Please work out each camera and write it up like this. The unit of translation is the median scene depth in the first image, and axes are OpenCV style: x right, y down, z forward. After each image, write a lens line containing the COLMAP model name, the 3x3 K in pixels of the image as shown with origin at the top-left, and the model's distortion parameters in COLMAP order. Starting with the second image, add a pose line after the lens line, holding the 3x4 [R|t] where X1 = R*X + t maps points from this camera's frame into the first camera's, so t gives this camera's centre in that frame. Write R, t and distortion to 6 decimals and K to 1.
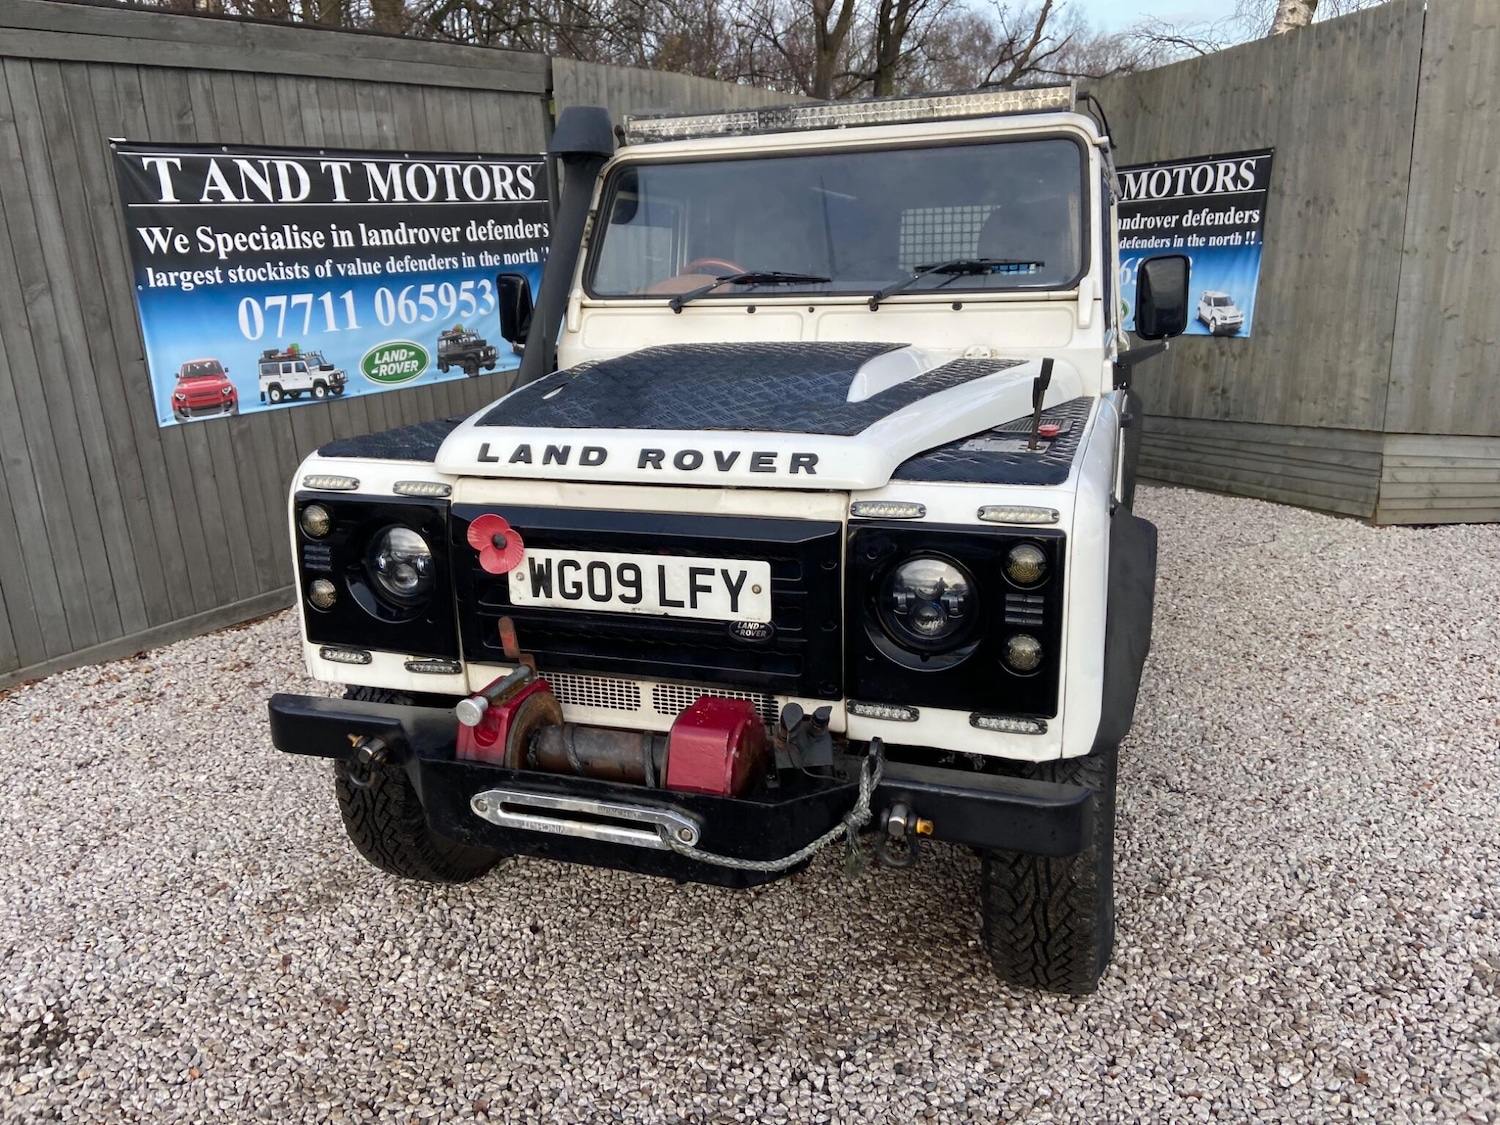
lens RADIAL K [[1126.6, 0, 742.7], [0, 1126.6, 532.1], [0, 0, 1]] dist [0.121323, -0.144764]
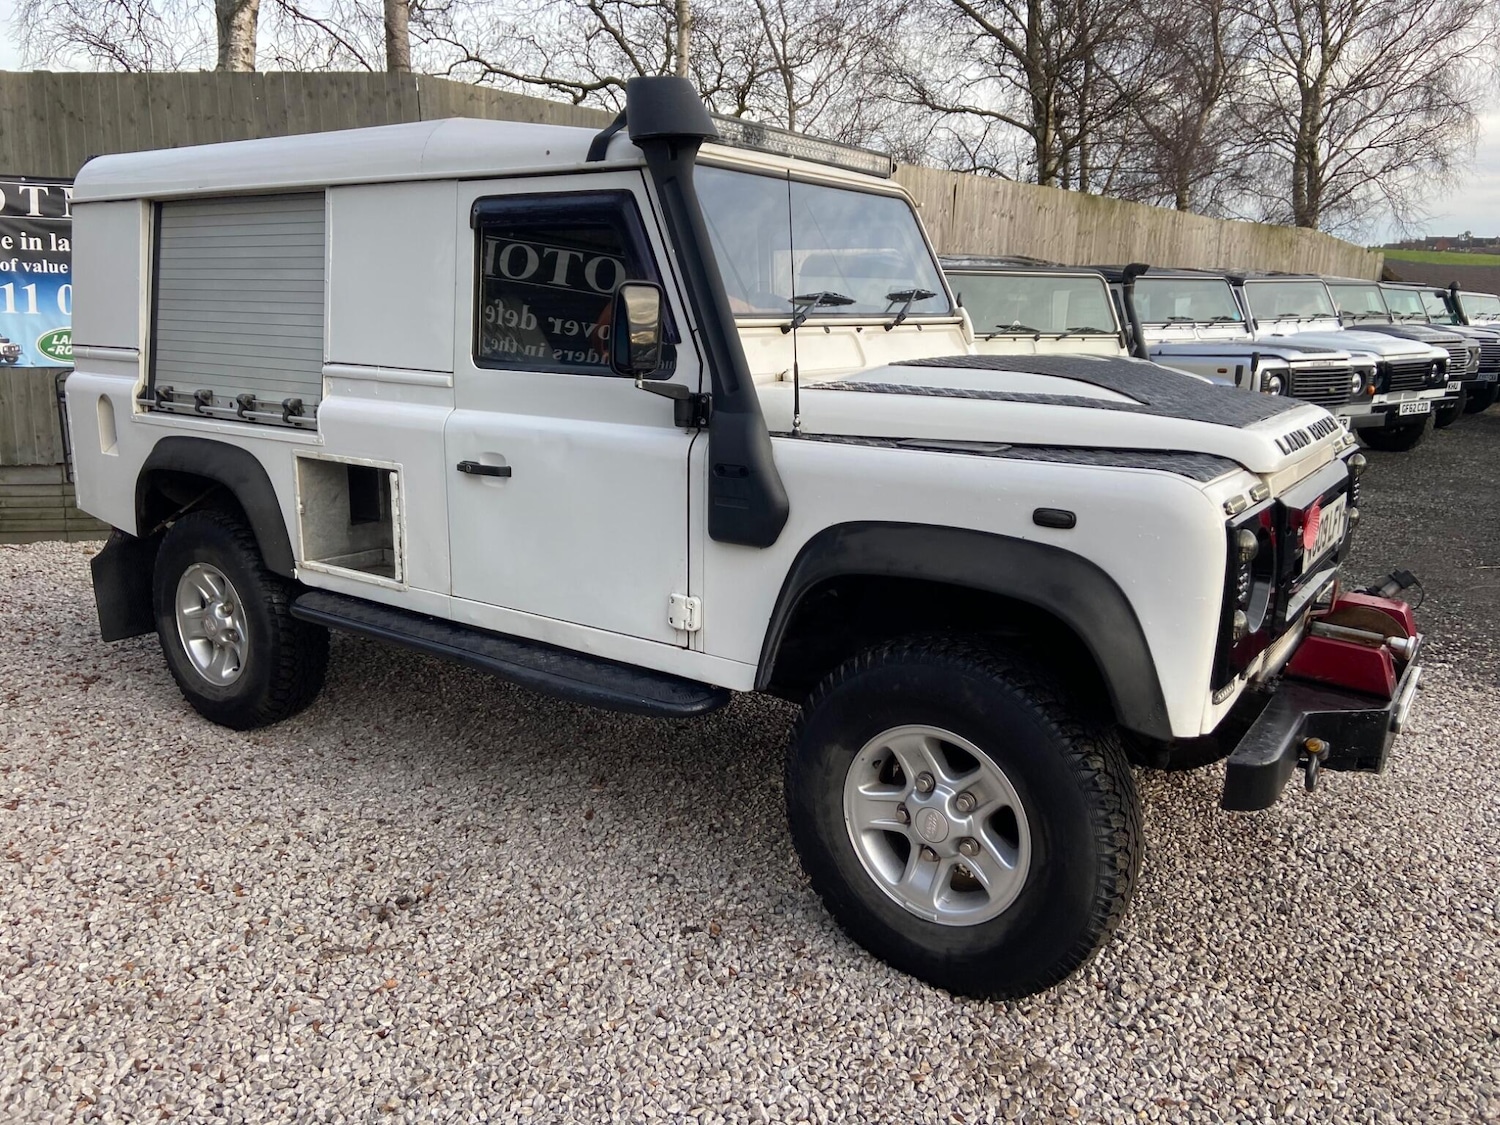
lens RADIAL K [[1124.2, 0, 765.0], [0, 1124.2, 538.2], [0, 0, 1]] dist [0.121659, -0.151274]
pose [[0.269819, -0.169049, 0.947956, -1.006309], [0.200686, 0.972723, 0.116344, -0.150442], [-0.941766, 0.158849, 0.296384, 0.812397]]
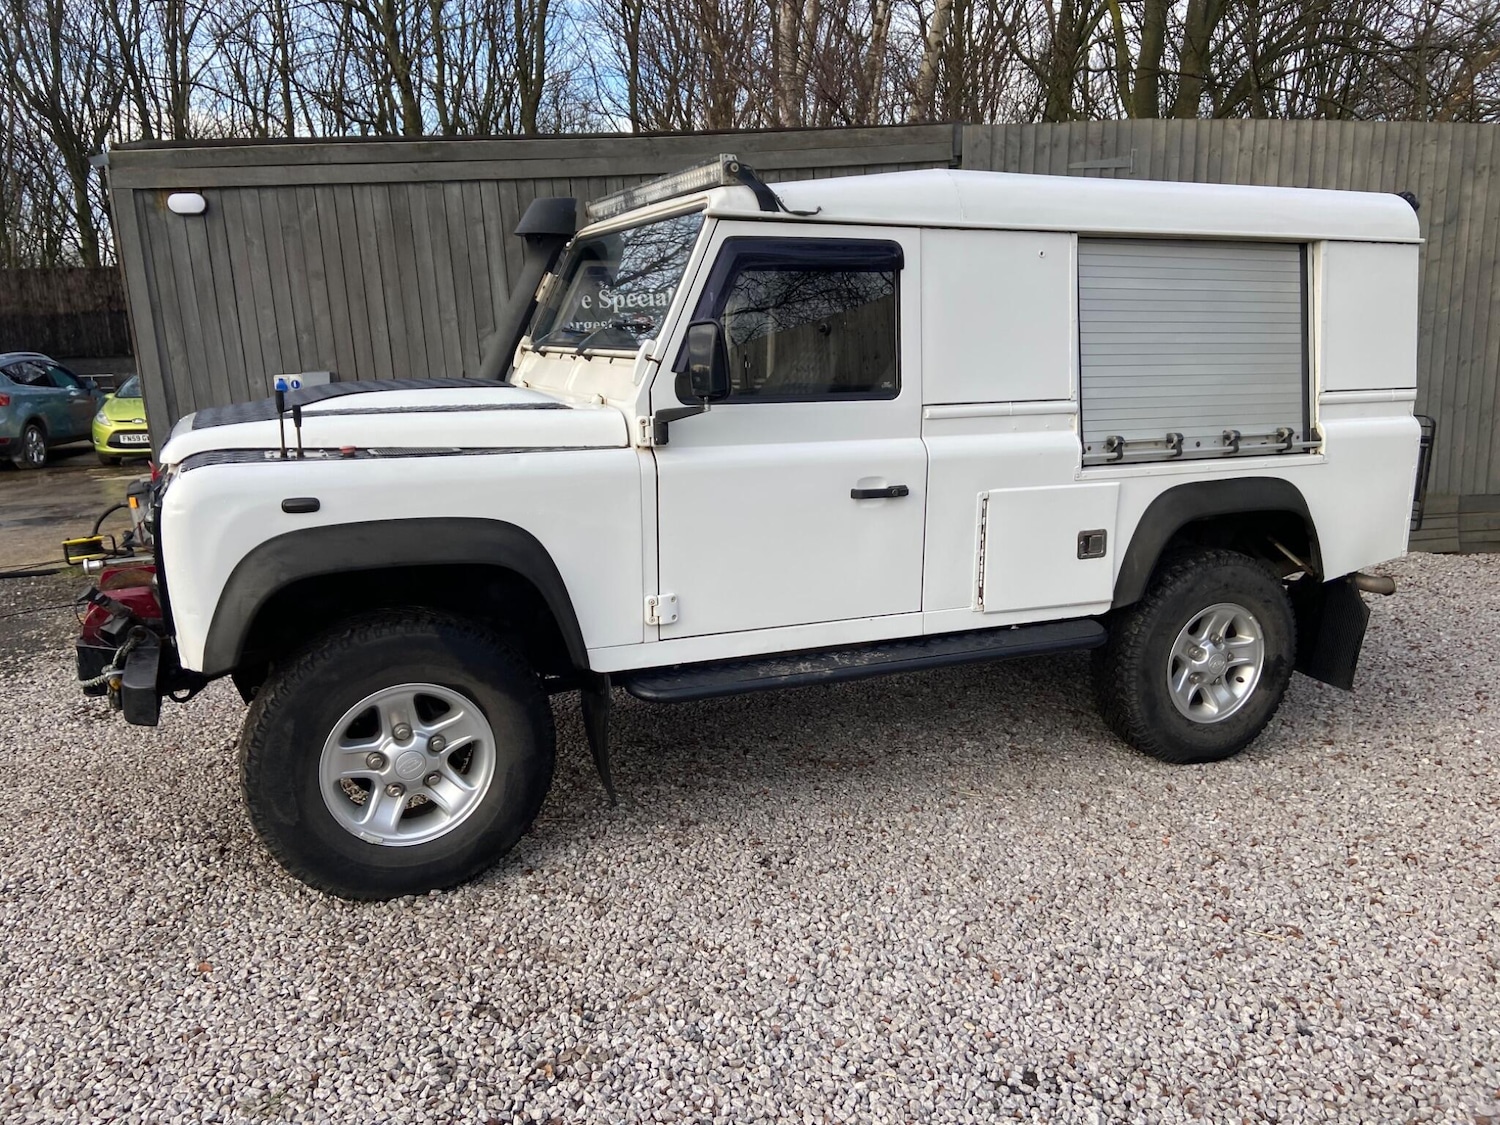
lens RADIAL K [[1128.7, 0, 742.3], [0, 1128.7, 566.4], [0, 0, 1]] dist [0.129806, -0.168008]
pose [[0.676094, 0.172981, -0.716223, 1.100209], [-0.183338, 0.980974, 0.063857, -0.089903], [0.713641, 0.088138, 0.694944, 0.309296]]
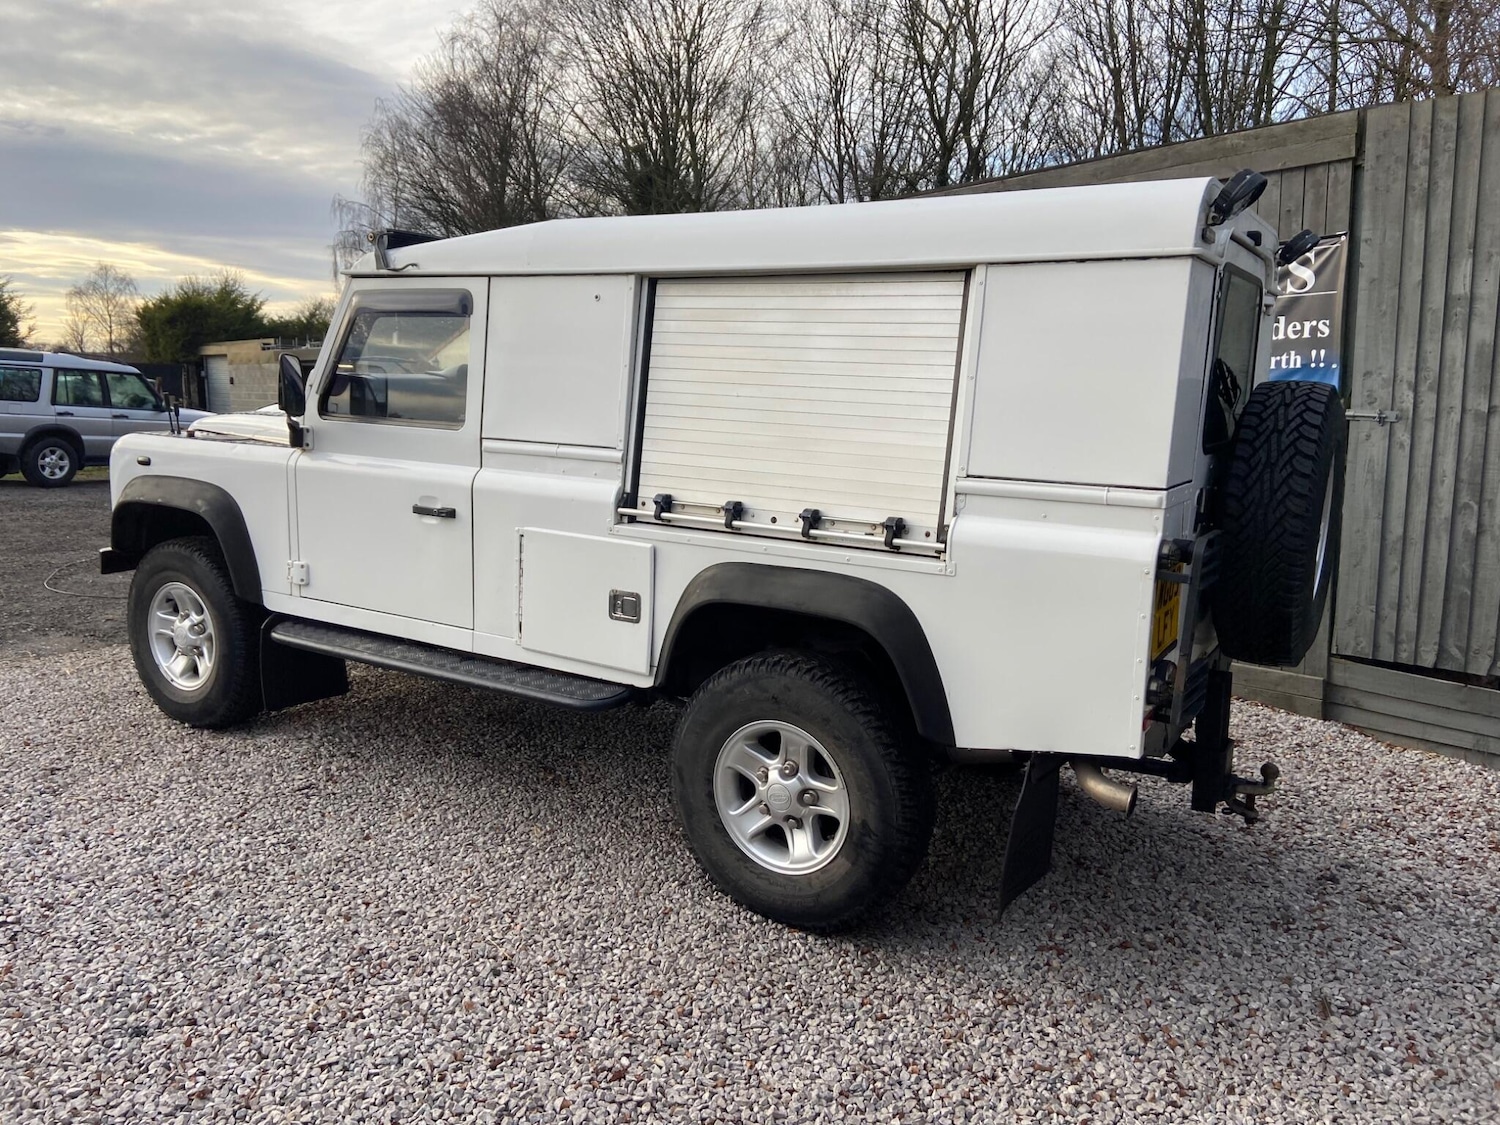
lens RADIAL K [[1139.3, 0, 728.9], [0, 1139.3, 549.1], [0, 0, 1]] dist [0.123259, -0.158843]
pose [[-0.230469, 0.170754, -0.957981, 1.518011], [-0.240695, 0.943887, 0.226148, -0.435661], [0.942842, 0.282701, -0.176437, 1.700542]]
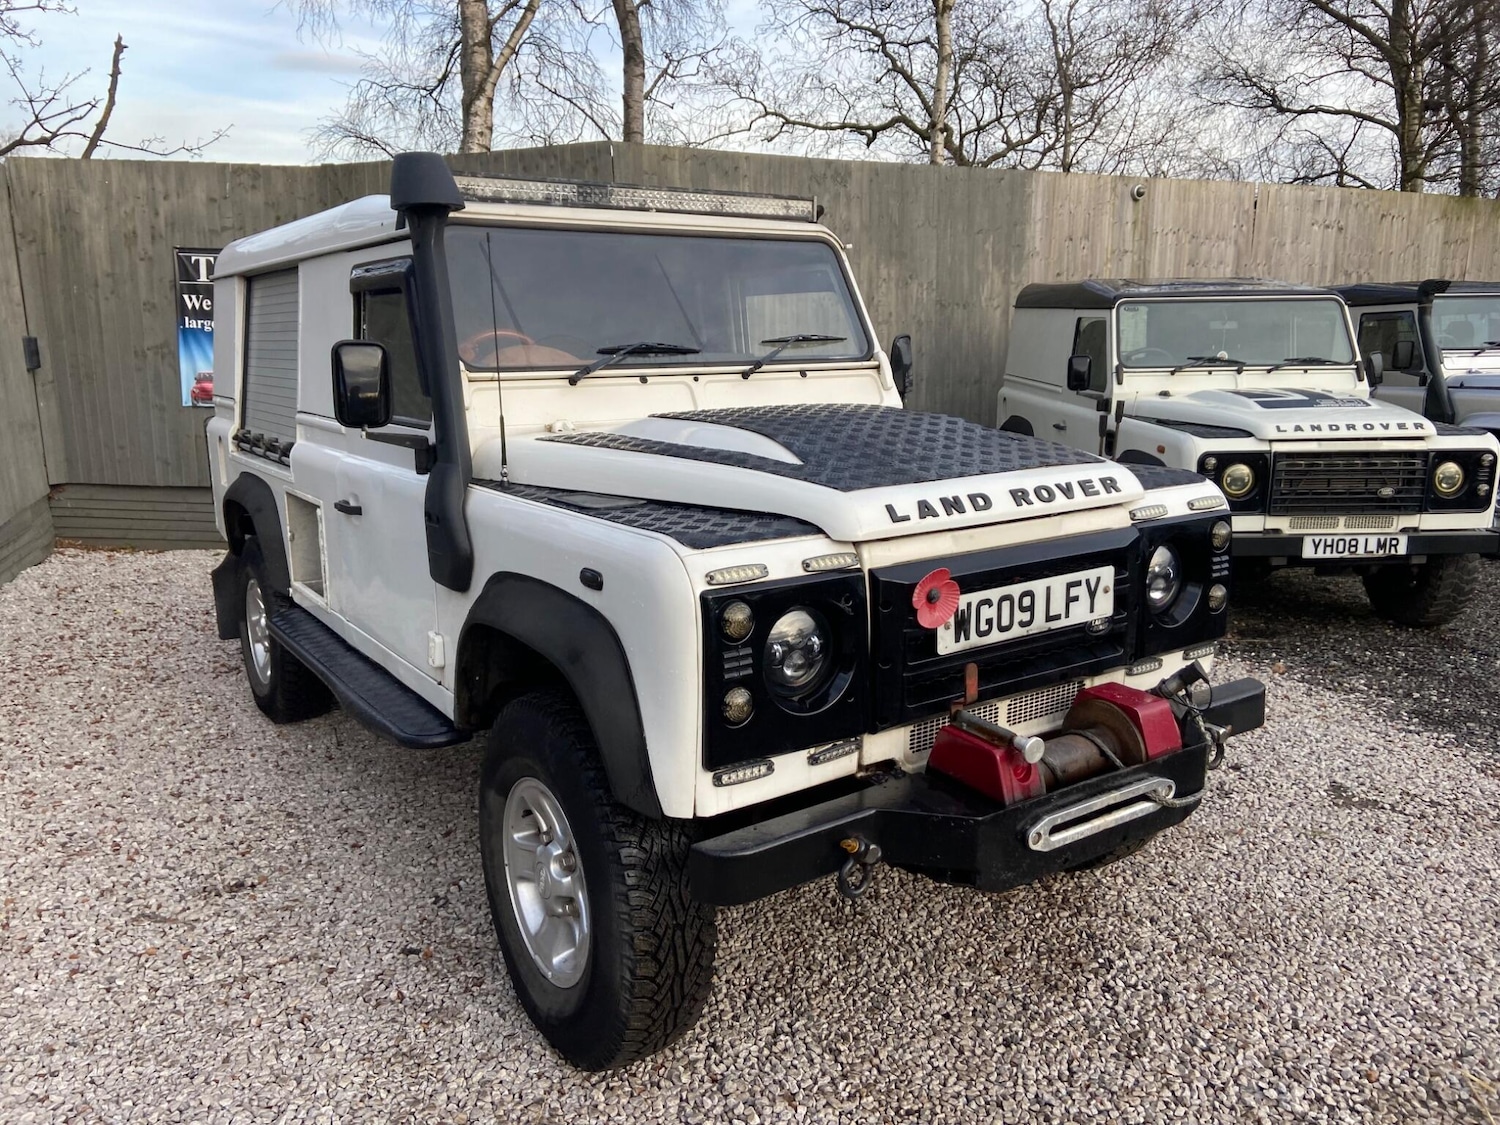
lens RADIAL K [[1128.5, 0, 742.4], [0, 1128.5, 540.4], [0, 0, 1]] dist [0.131690, -0.170240]
pose [[0.599807, -0.126333, 0.790108, -0.774070], [0.180894, 0.983301, 0.019898, -0.063704], [-0.779428, 0.130991, 0.612644, 0.346914]]
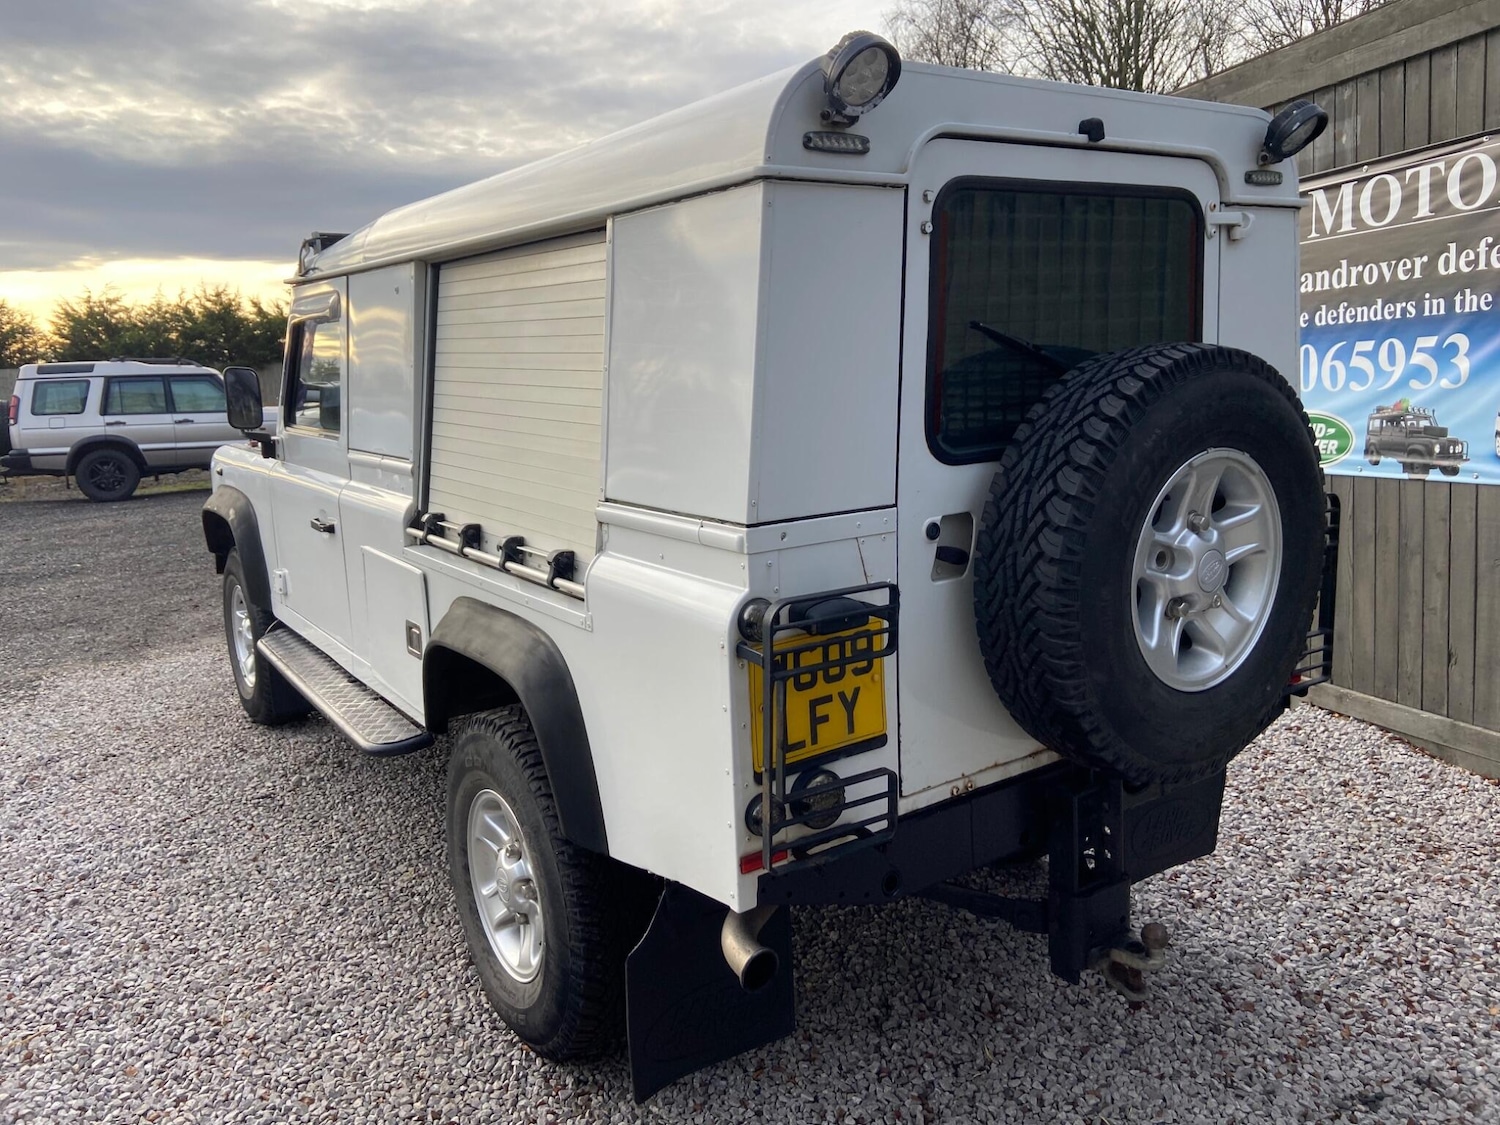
lens RADIAL K [[1139.3, 0, 748.0], [0, 1139.3, 537.6], [0, 0, 1]] dist [0.105387, -0.130956]
pose [[-0.600657, 0.178501, -0.779326, 1.060465], [-0.132646, 0.939000, 0.317309, -0.539946], [0.788427, 0.293968, -0.540339, 2.160257]]
